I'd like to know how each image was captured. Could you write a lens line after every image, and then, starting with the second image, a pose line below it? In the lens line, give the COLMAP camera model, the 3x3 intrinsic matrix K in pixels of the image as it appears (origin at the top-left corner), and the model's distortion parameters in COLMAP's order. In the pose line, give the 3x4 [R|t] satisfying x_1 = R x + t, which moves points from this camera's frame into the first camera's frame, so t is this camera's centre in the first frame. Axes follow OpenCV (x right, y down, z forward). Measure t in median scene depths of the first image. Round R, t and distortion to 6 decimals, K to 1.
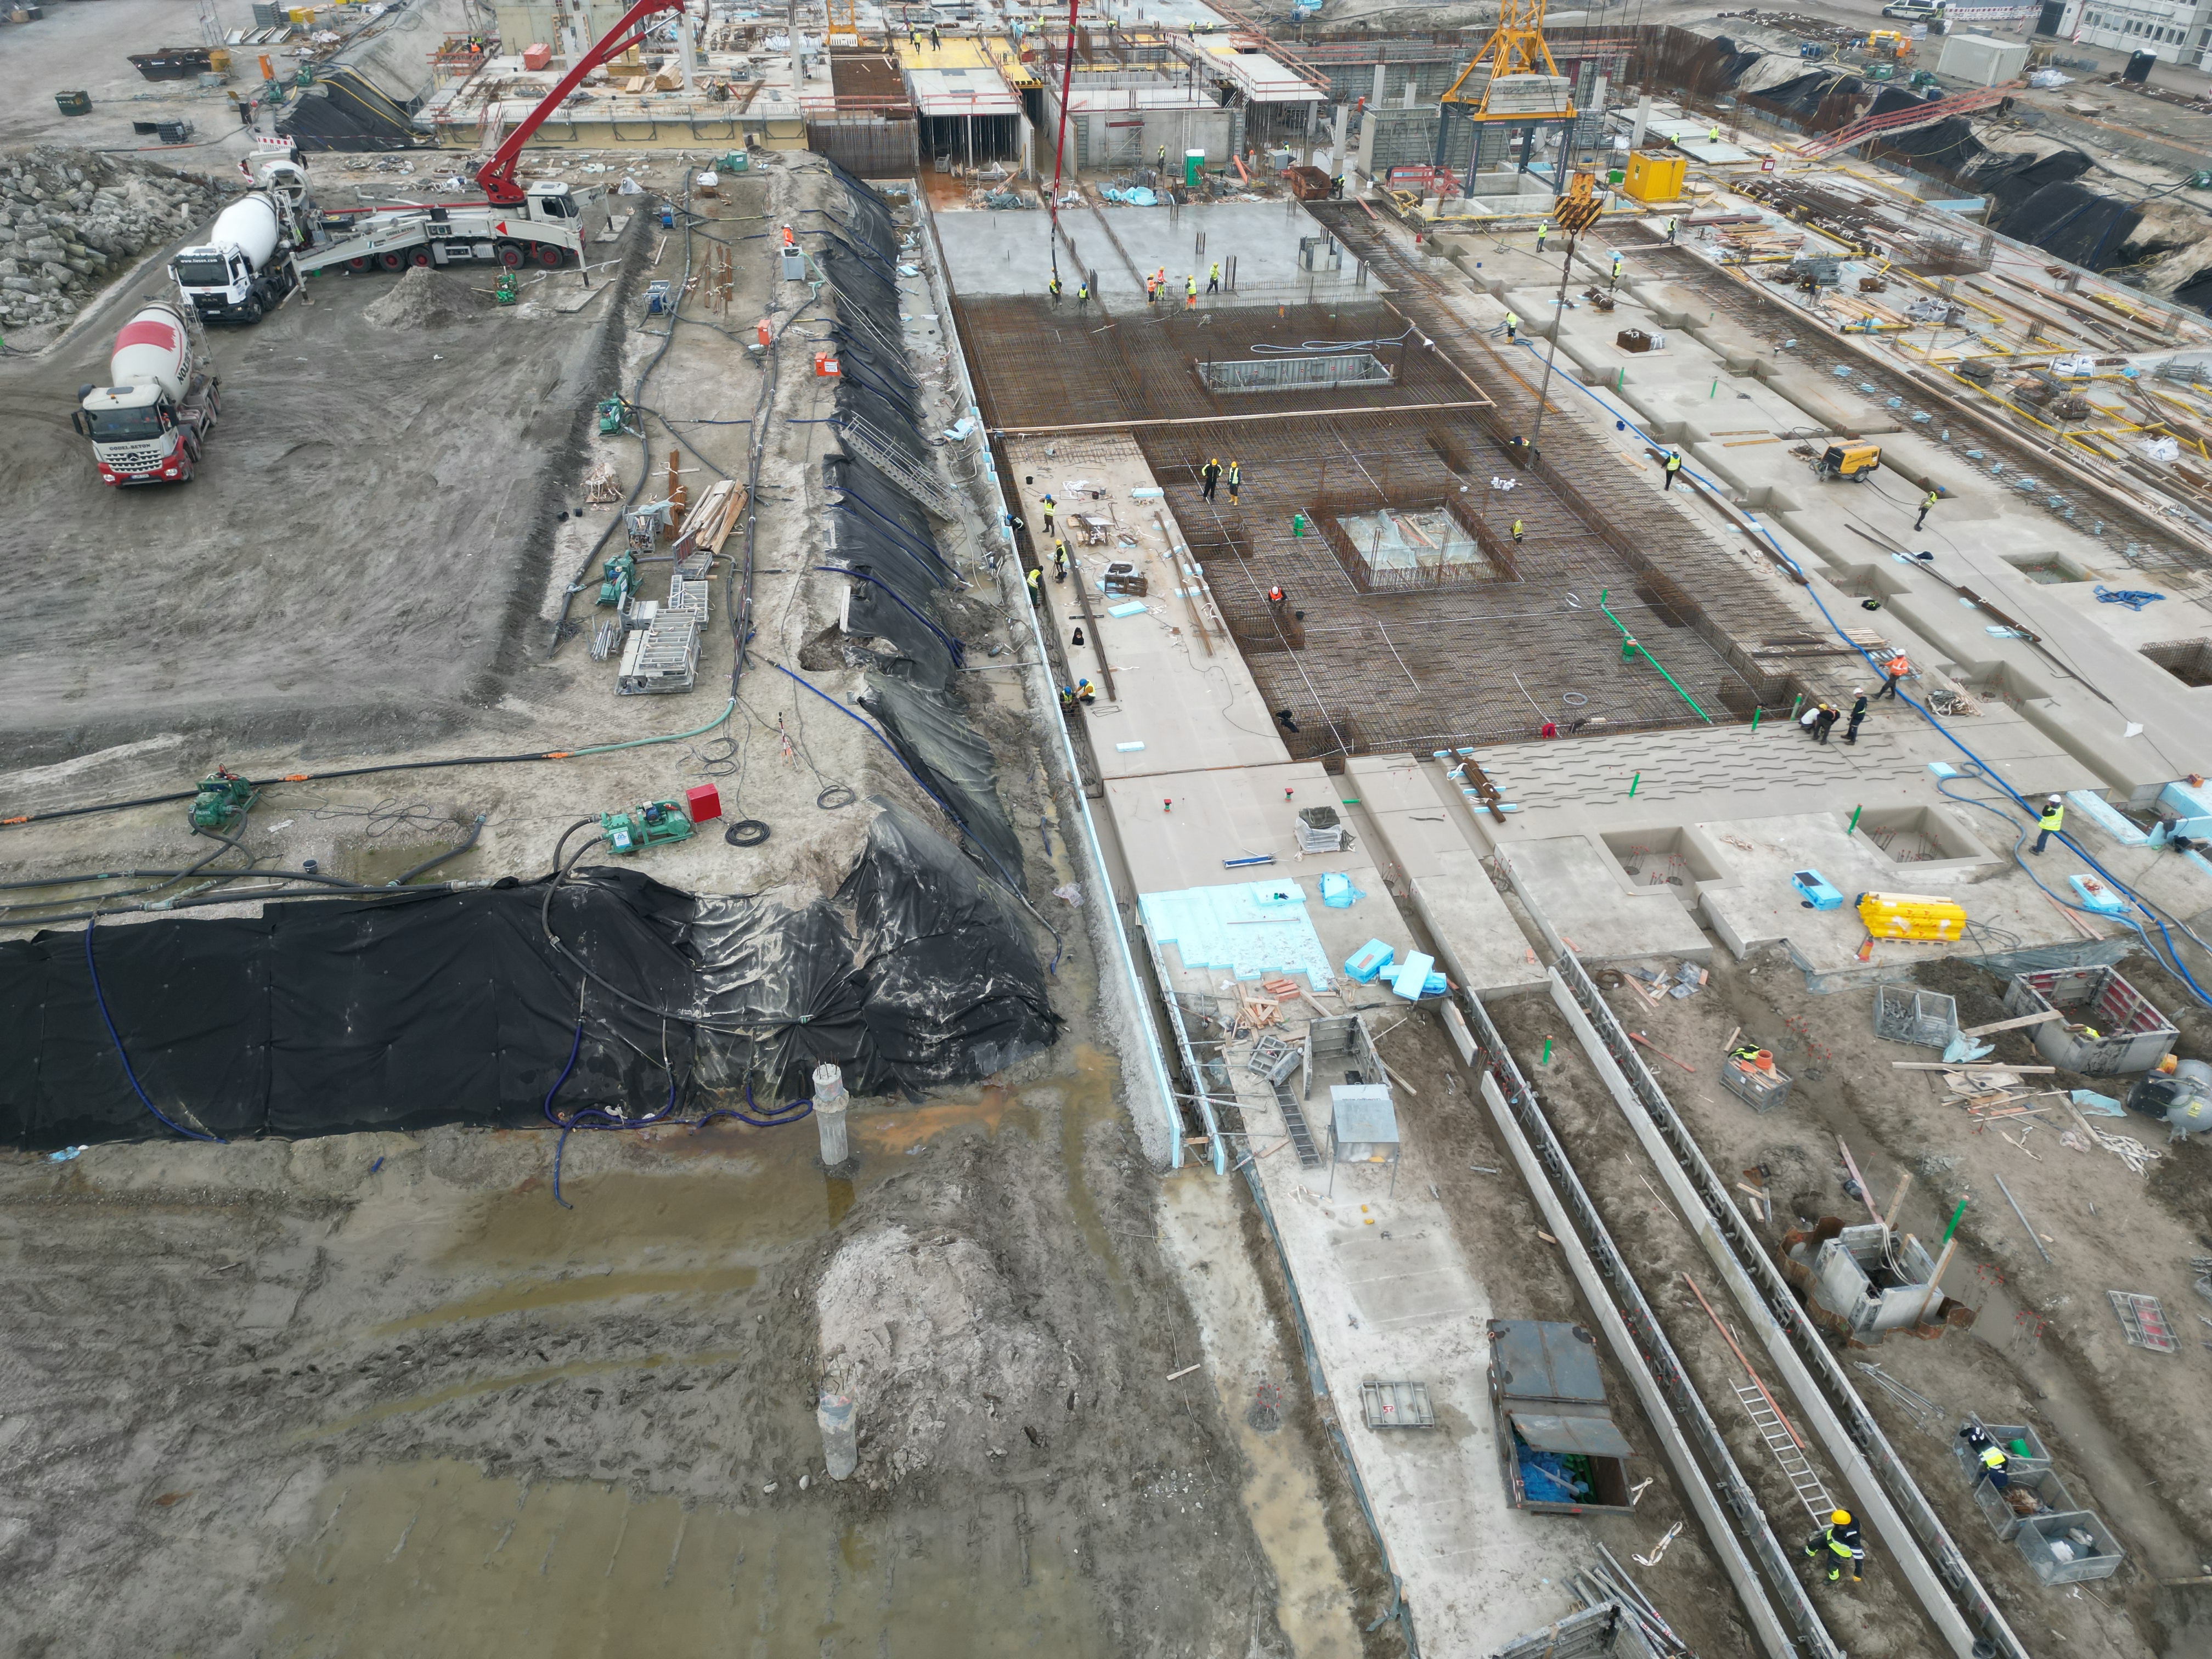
lens RADIAL K [[1547.7, 0, 1108.7], [0, 1547.7, 822.1], [0, 0, 1]] dist [0.091088, -0.082549]
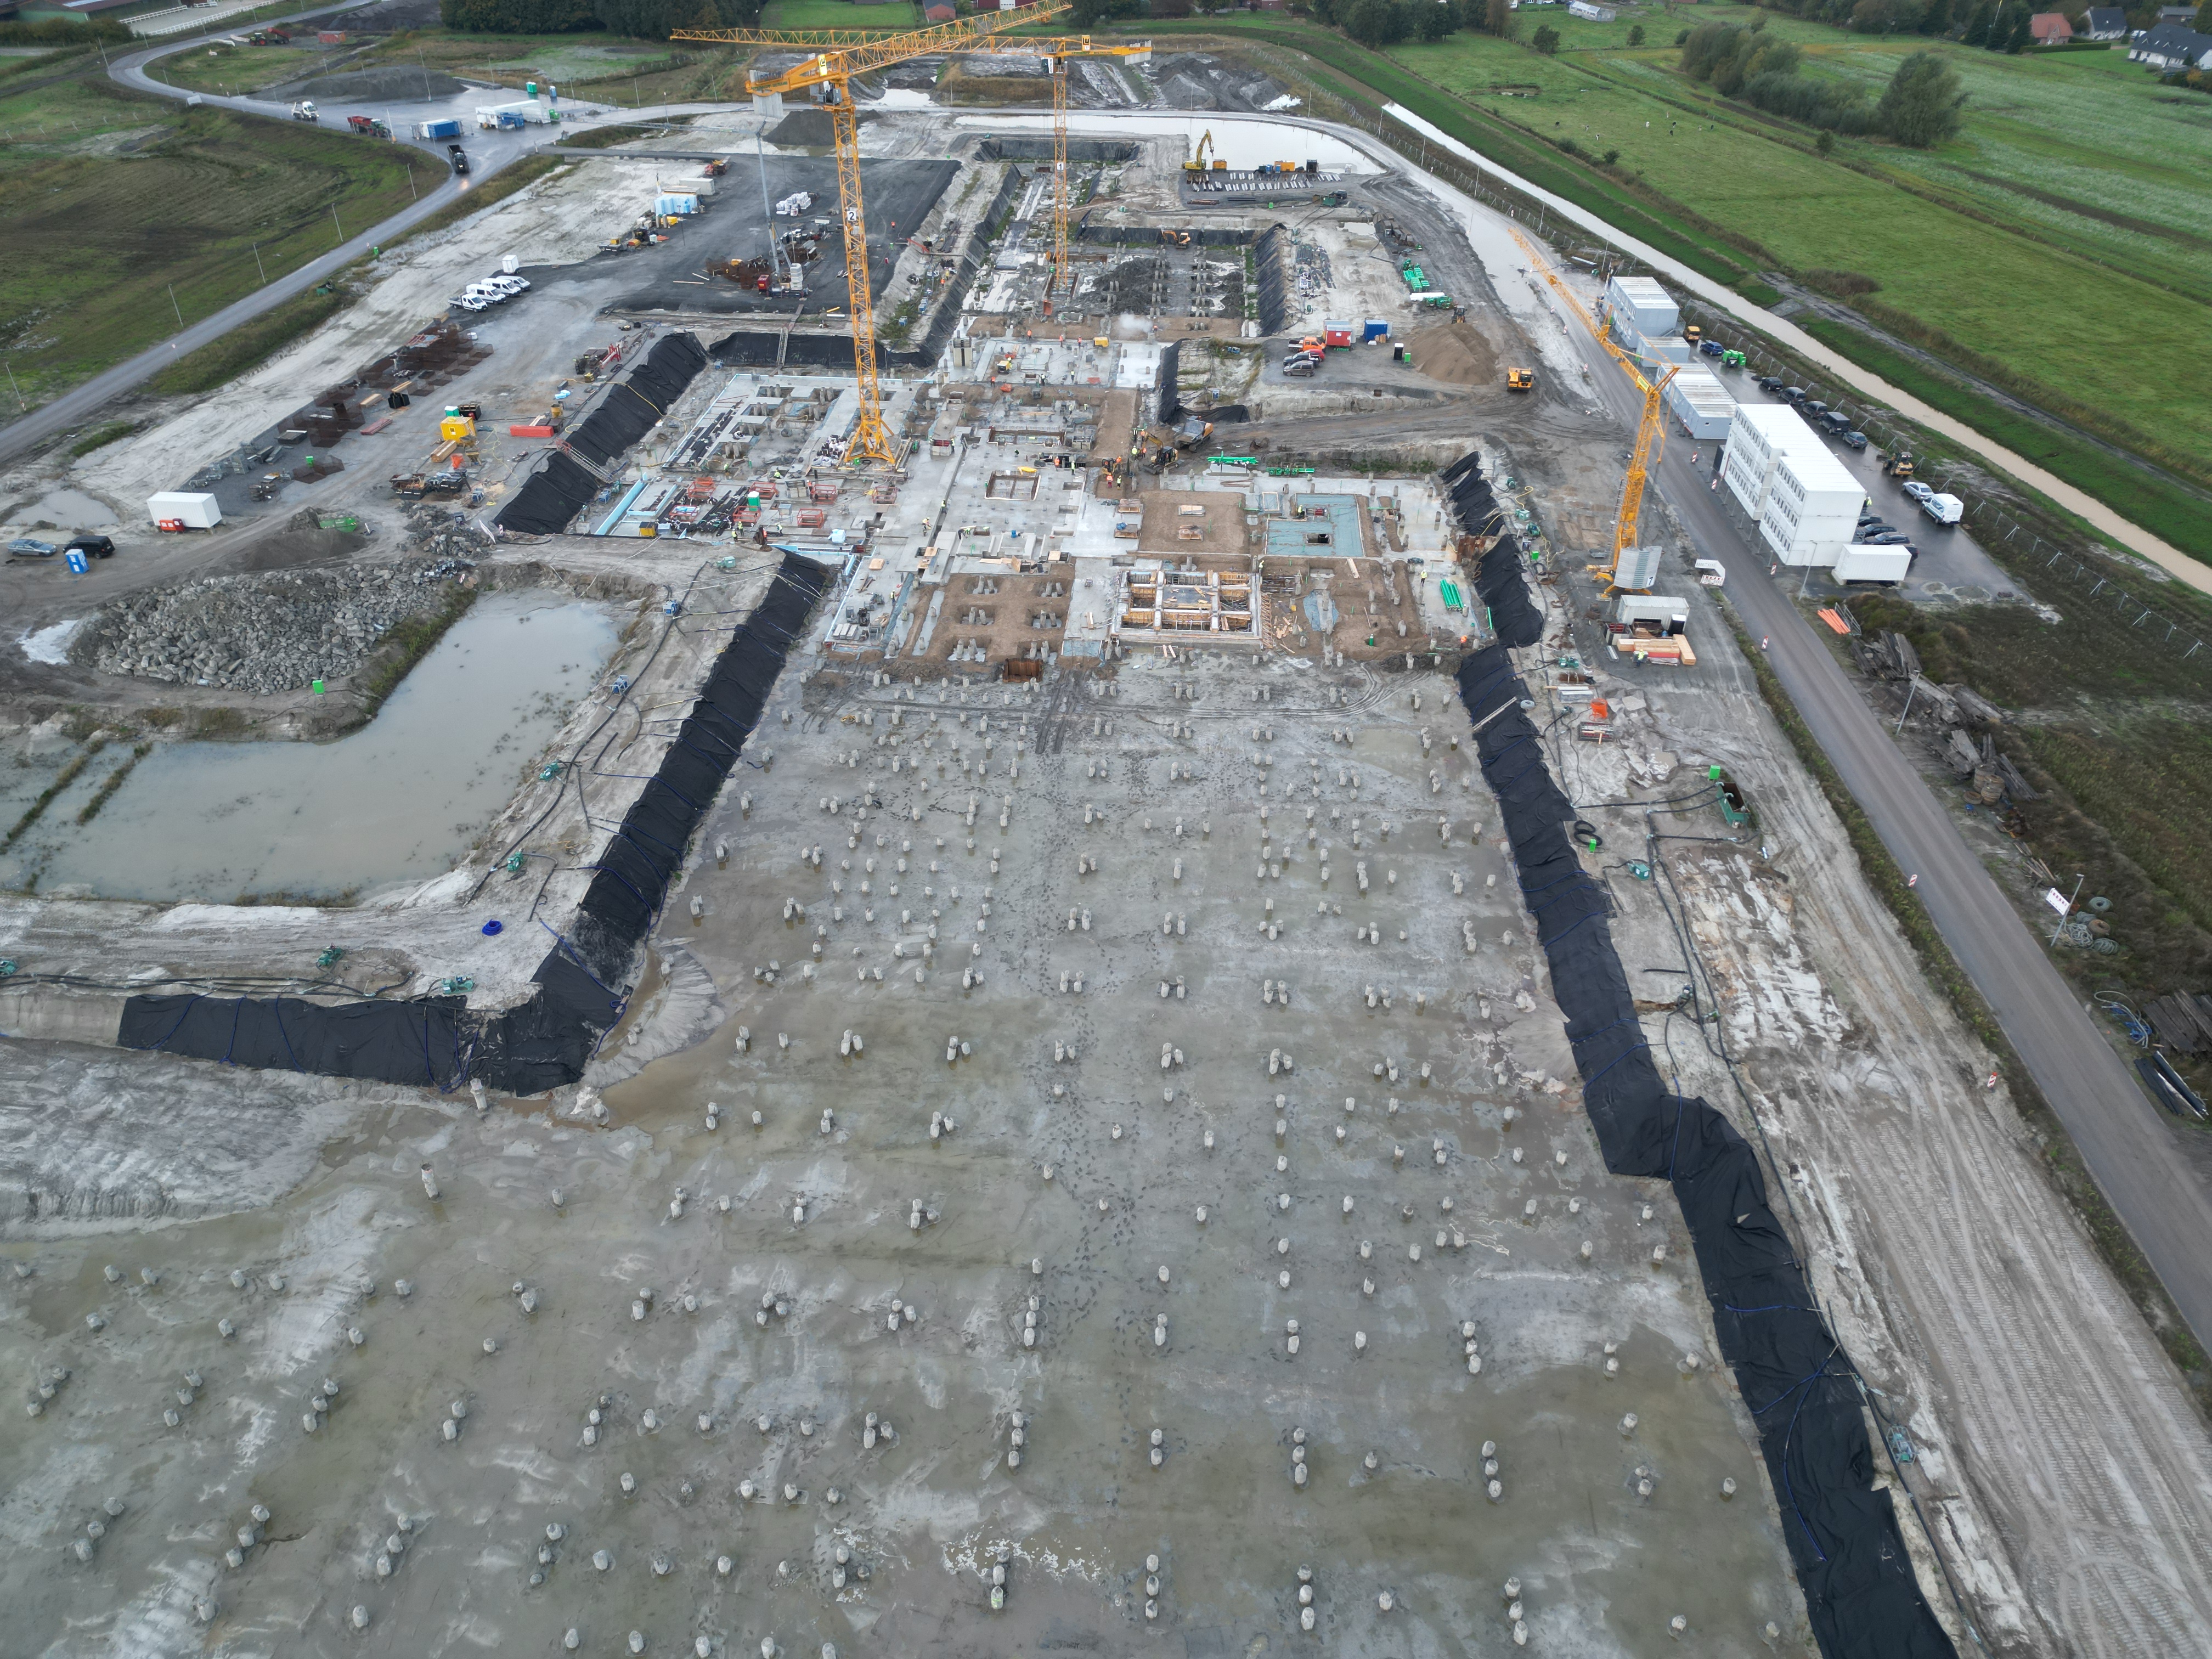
lens RADIAL K [[1547.7, 0, 1108.7], [0, 1547.7, 822.1], [0, 0, 1]] dist [0.091088, -0.082549]
pose [[0.974644, 0.125217, -0.185447, 0.996835], [-0.128195, 0.991740, -0.004107, -0.316271], [0.183401, 0.027777, 0.982646, -1.185982]]
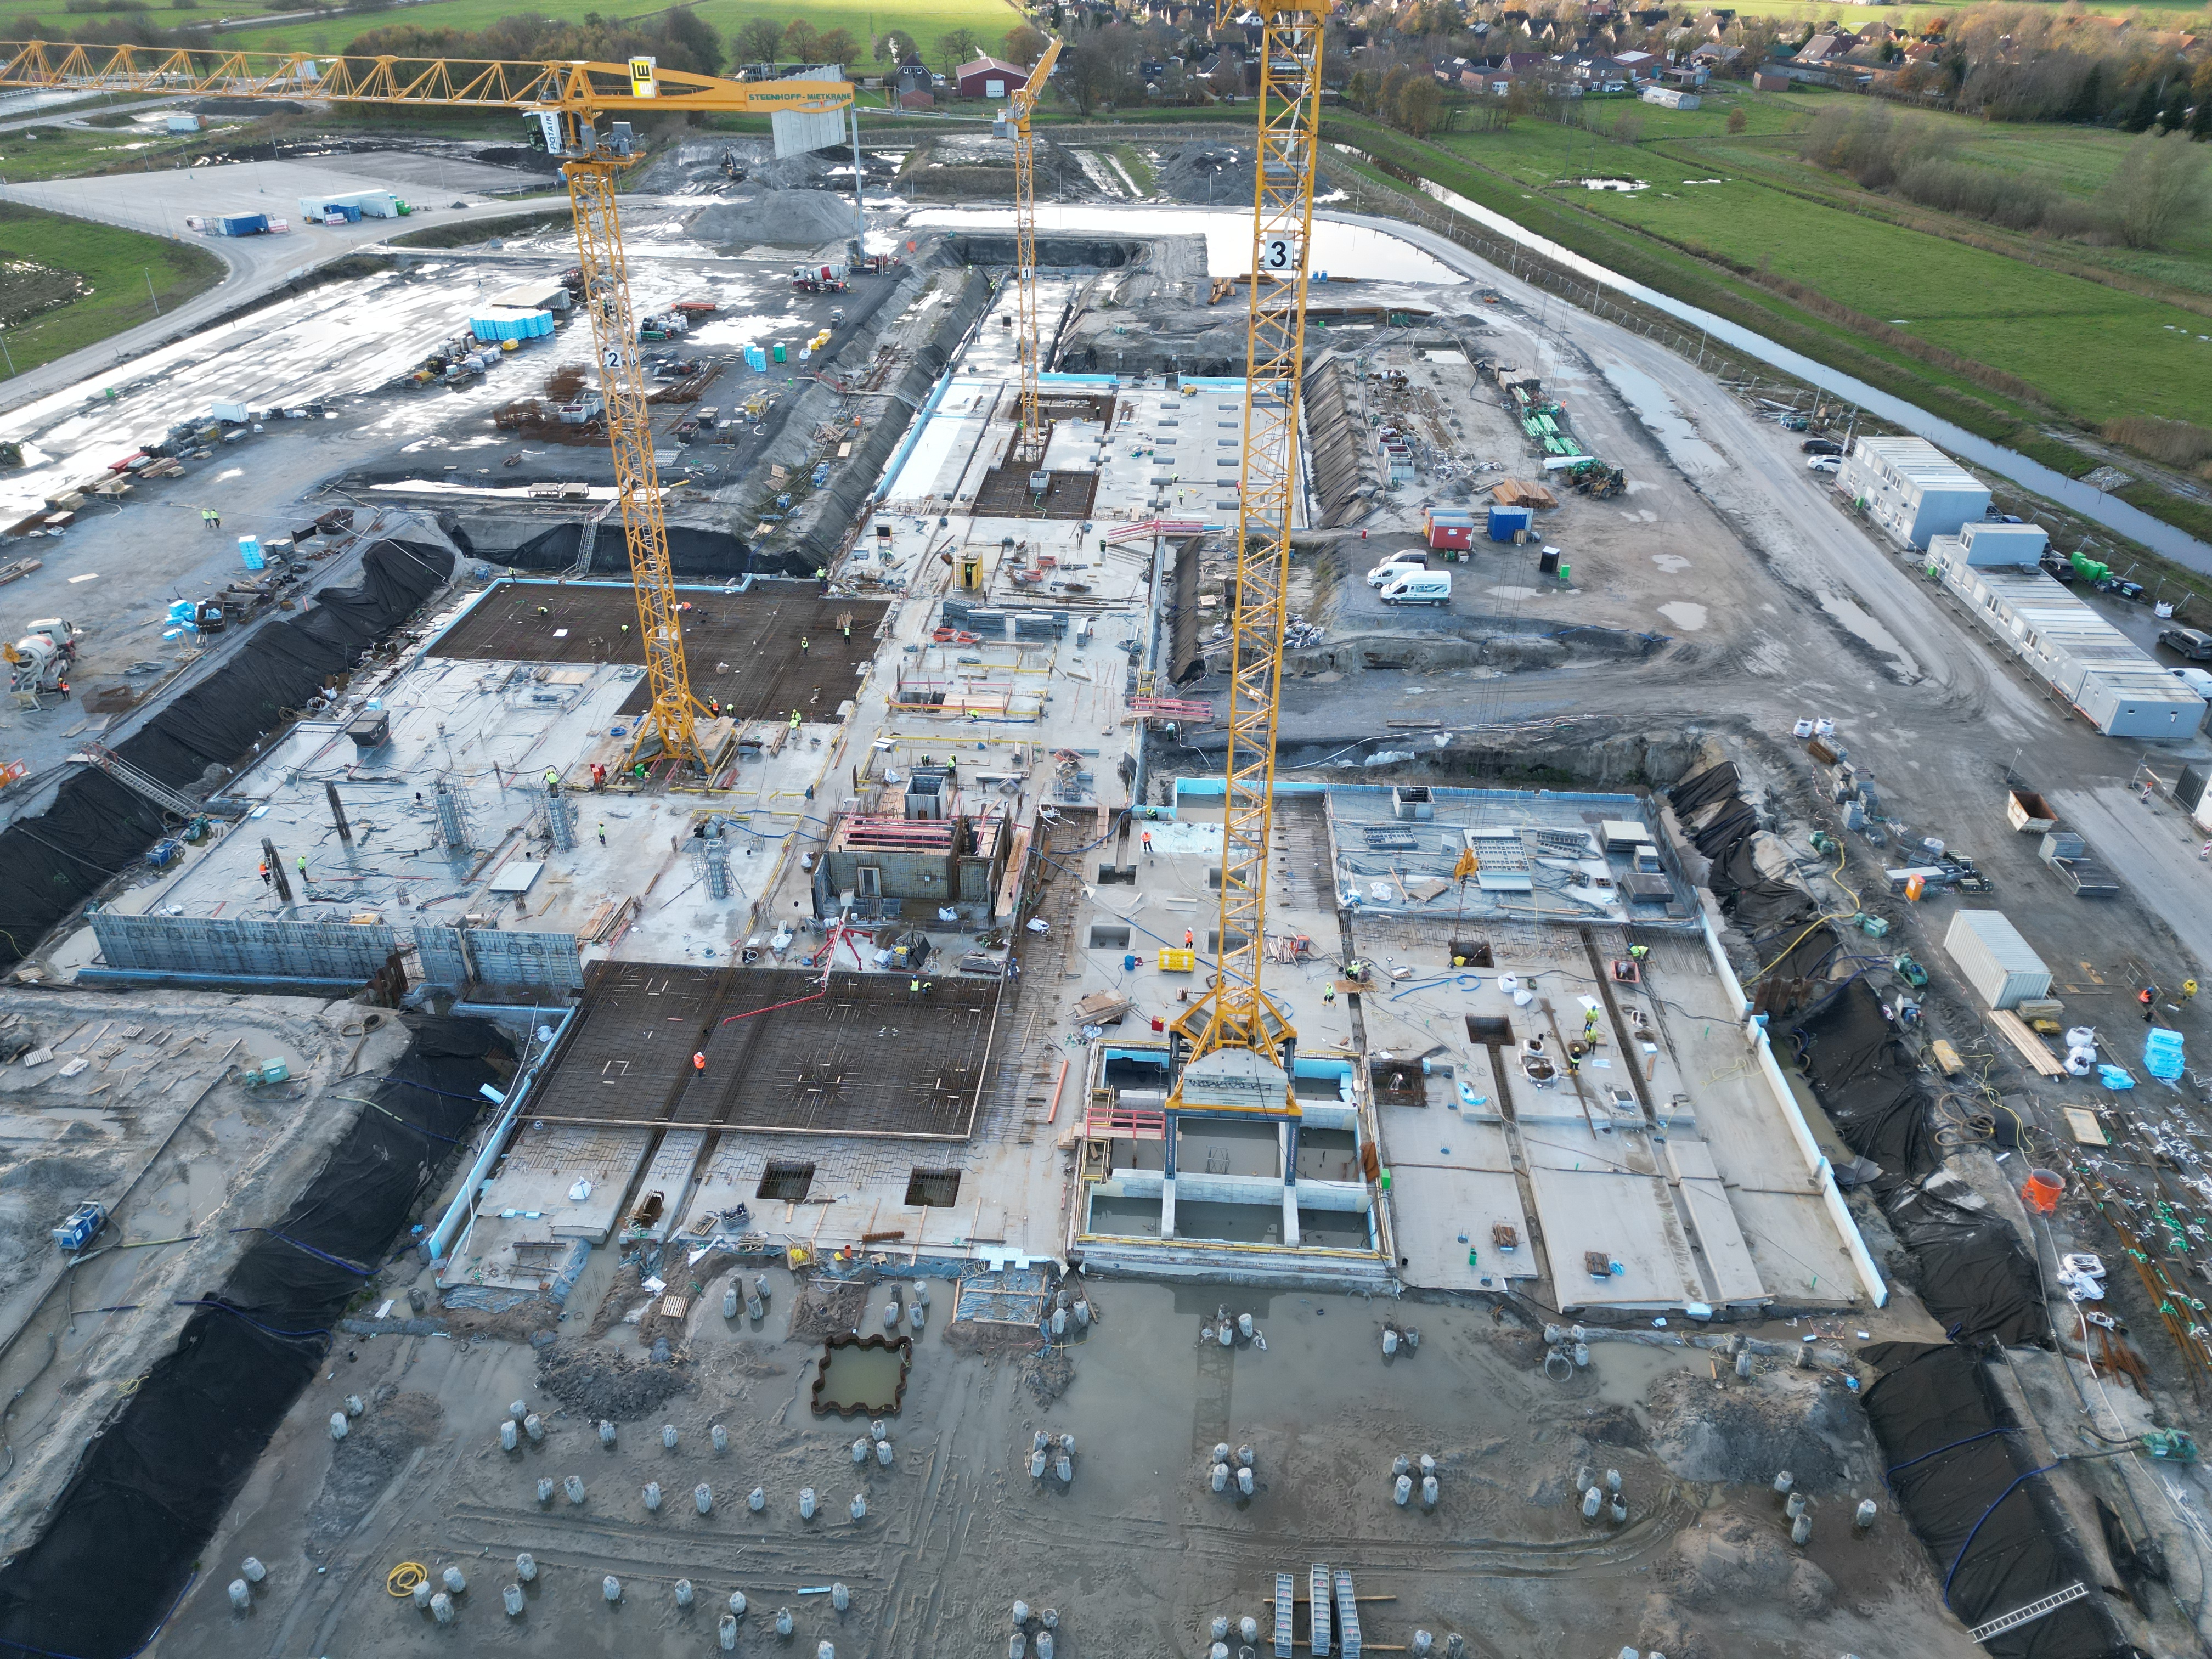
lens RADIAL K [[1547.7, 0, 1108.7], [0, 1547.7, 822.1], [0, 0, 1]] dist [0.091088, -0.082549]
pose [[0.973210, 0.117807, -0.197443, 0.652030], [-0.131911, 0.989454, -0.059831, -1.020211], [0.188312, 0.084273, 0.978487, 0.425246]]
